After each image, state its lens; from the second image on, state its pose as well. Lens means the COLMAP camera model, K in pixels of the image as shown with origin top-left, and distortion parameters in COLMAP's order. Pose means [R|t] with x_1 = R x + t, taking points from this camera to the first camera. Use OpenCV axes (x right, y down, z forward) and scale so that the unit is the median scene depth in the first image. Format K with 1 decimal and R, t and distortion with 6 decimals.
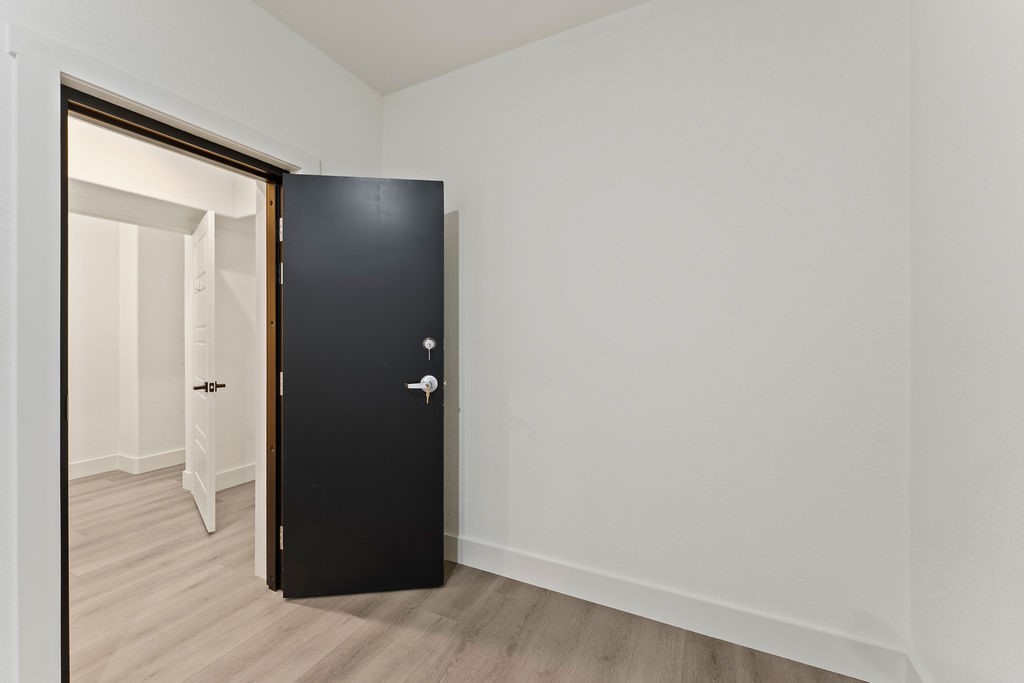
lens RADIAL K [[405.8, 0, 514.5], [0, 405.8, 335.7], [0, 0, 1]] dist [-0.000338, 0.000027]
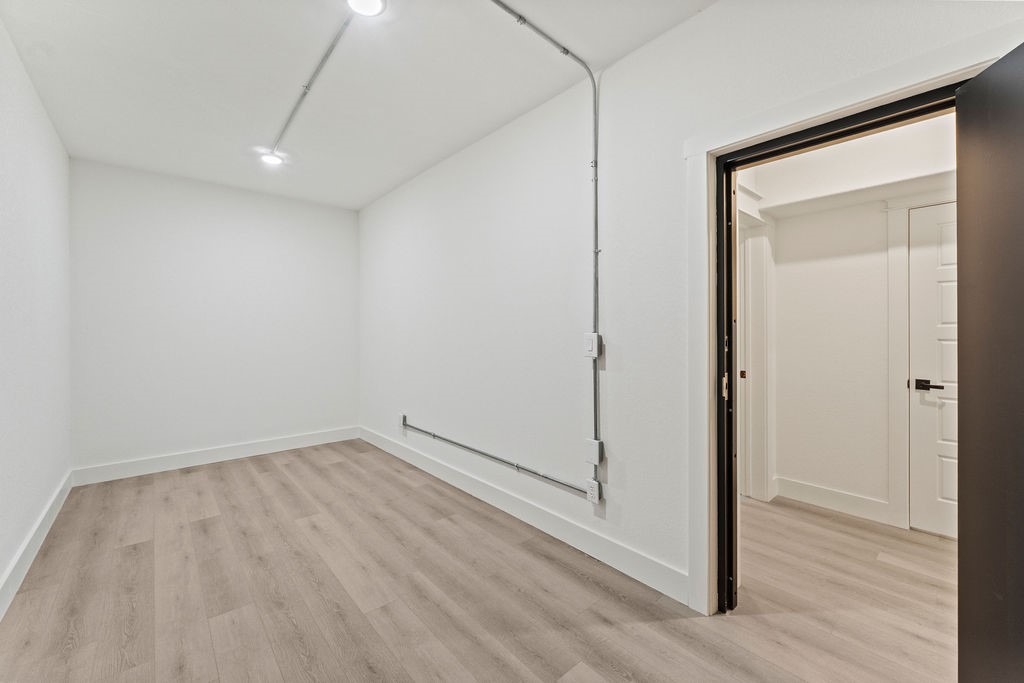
lens RADIAL K [[405.8, 0, 514.5], [0, 405.8, 335.7], [0, 0, 1]] dist [-0.000338, 0.000027]
pose [[-0.371529, -0.000825, -0.928421, 0.341513], [-0.005589, 0.999983, 0.001348, 0.005231], [0.928404, 0.005690, -0.371528, 0.639358]]
